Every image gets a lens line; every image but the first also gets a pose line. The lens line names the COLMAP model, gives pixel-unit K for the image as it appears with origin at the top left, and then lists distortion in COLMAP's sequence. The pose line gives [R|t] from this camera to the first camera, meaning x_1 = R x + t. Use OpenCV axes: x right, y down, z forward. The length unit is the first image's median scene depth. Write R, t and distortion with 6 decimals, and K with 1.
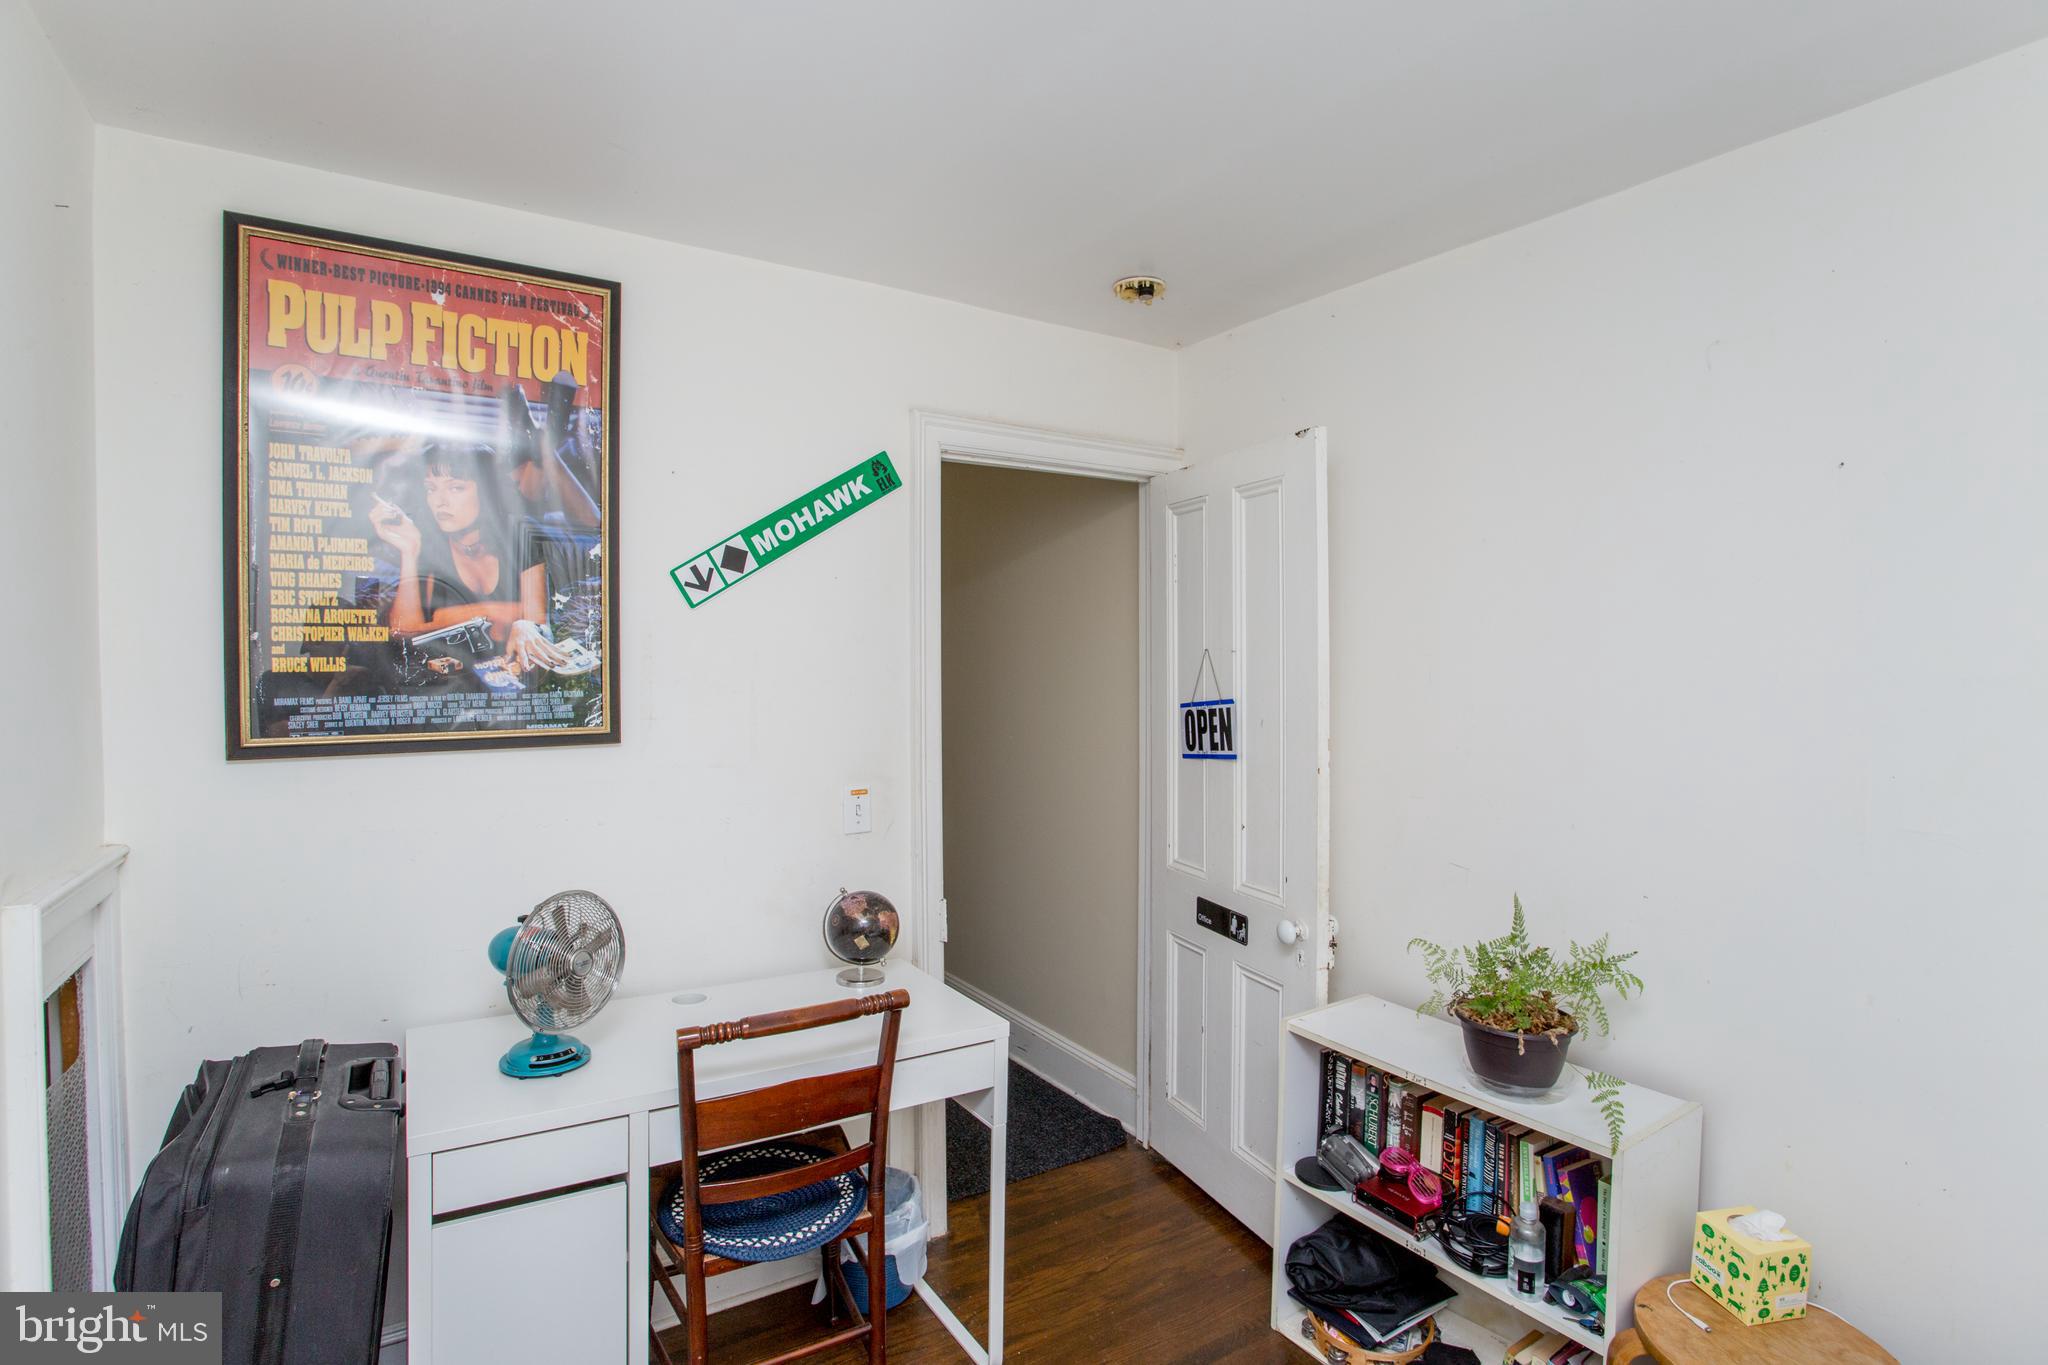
lens RADIAL K [[988.0, 0, 1016.4], [0, 988.0, 674.3], [0, 0, 1]] dist [-0.077542, 0.032799]
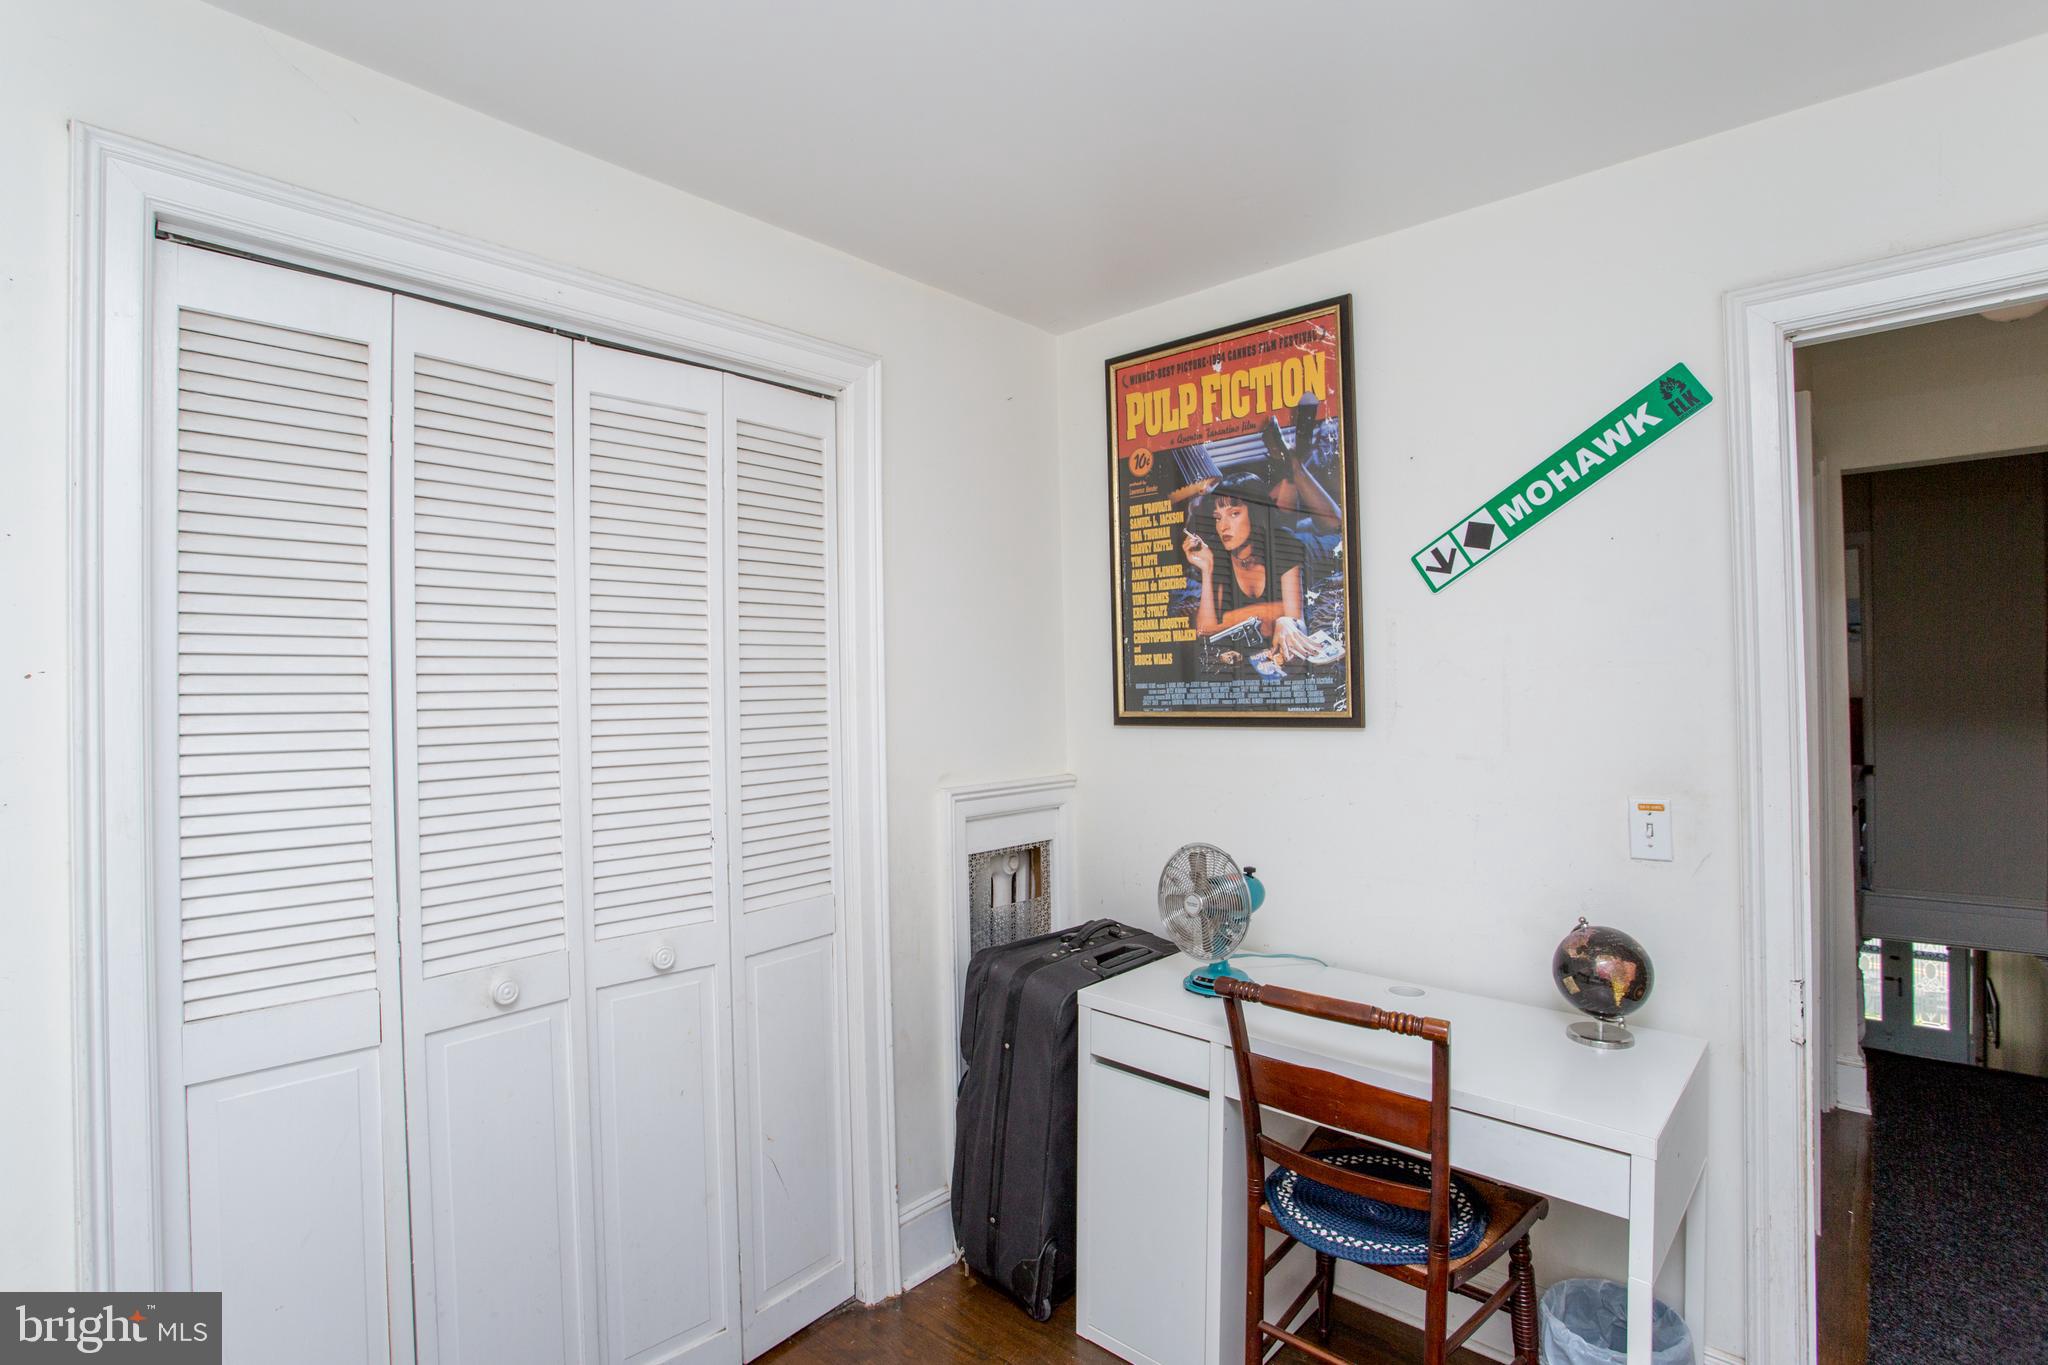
lens RADIAL K [[988.0, 0, 1016.4], [0, 988.0, 674.3], [0, 0, 1]] dist [-0.077542, 0.032799]
pose [[0.277501, -0.016622, -0.960581, 0.520191], [0.001210, 0.999856, -0.016952, 0.031608], [0.960725, 0.003542, 0.277481, 0.364490]]
